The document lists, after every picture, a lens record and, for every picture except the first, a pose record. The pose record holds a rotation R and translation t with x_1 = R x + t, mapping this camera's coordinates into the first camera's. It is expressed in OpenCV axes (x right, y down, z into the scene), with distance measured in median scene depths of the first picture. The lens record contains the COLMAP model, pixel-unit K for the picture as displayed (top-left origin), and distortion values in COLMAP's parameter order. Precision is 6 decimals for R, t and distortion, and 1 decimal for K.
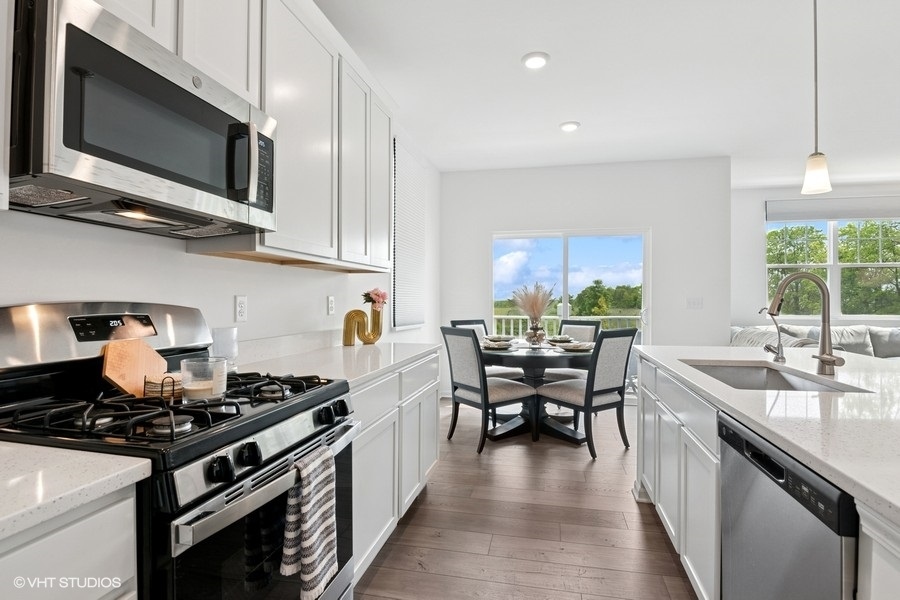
lens RADIAL K [[446.6, 0, 450.0], [0, 446.6, 300.0], [0, 0, 1]] dist [-0.031523, -0.000345]
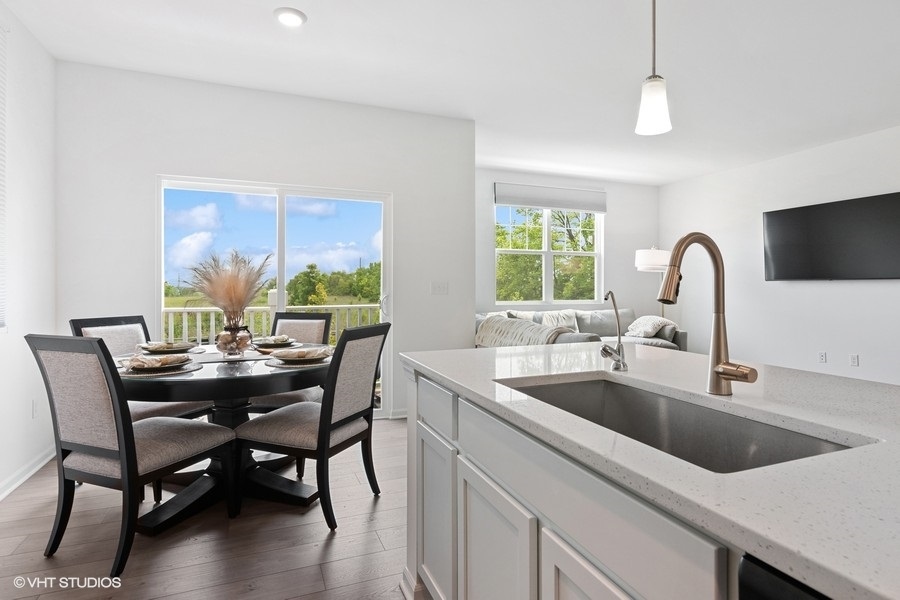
lens RADIAL K [[480.9, 0, 452.6], [0, 480.9, 287.4], [0, 0, 1]] dist [0.019380, 0.000146]
pose [[0.820559, -0.000507, 0.571561, 0.061980], [0.000074, 1.000000, 0.000780, 0.006164], [-0.571562, -0.000598, 0.820559, 0.300161]]
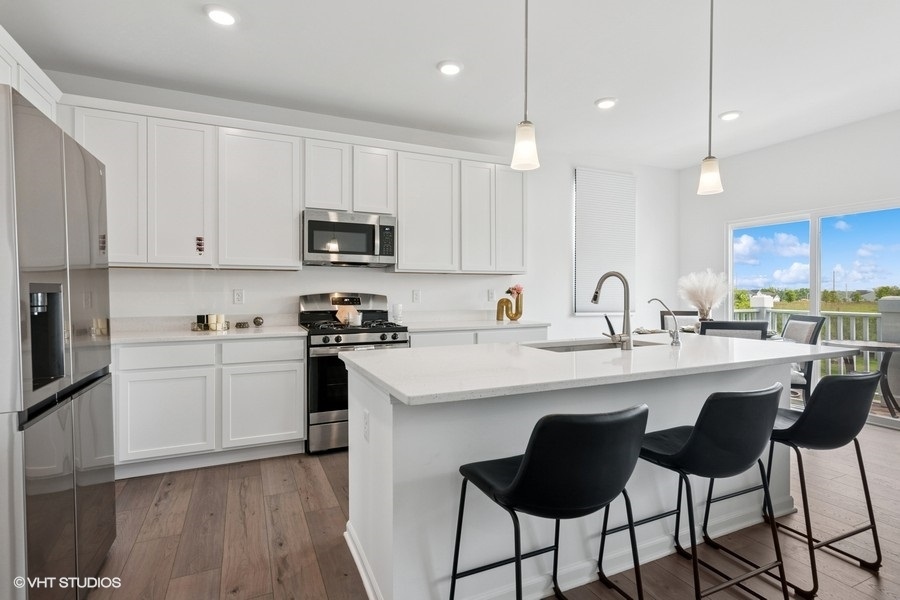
lens RADIAL K [[476.9, 0, 450.0], [0, 476.9, 300.0], [0, 0, 1]] dist [-0.000135, -0.000028]
pose [[0.591779, 0.016985, -0.805921, 0.799037], [0.000026, 0.999778, 0.021089, -0.005616], [0.806100, -0.012501, 0.591647, -0.121917]]
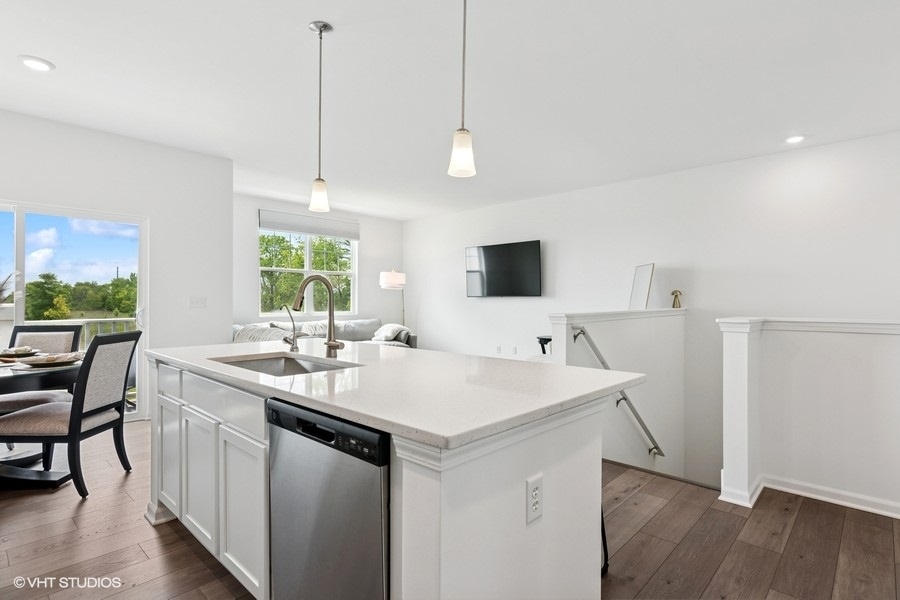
lens RADIAL K [[460.3, 0, 450.0], [0, 460.3, 300.0], [0, 0, 1]] dist [0.002738, 0.000967]
pose [[0.503300, 0.001925, 0.864110, -0.056239], [-0.001265, 0.999998, -0.001491, 0.003219], [-0.864111, -0.000342, 0.503301, 0.013654]]
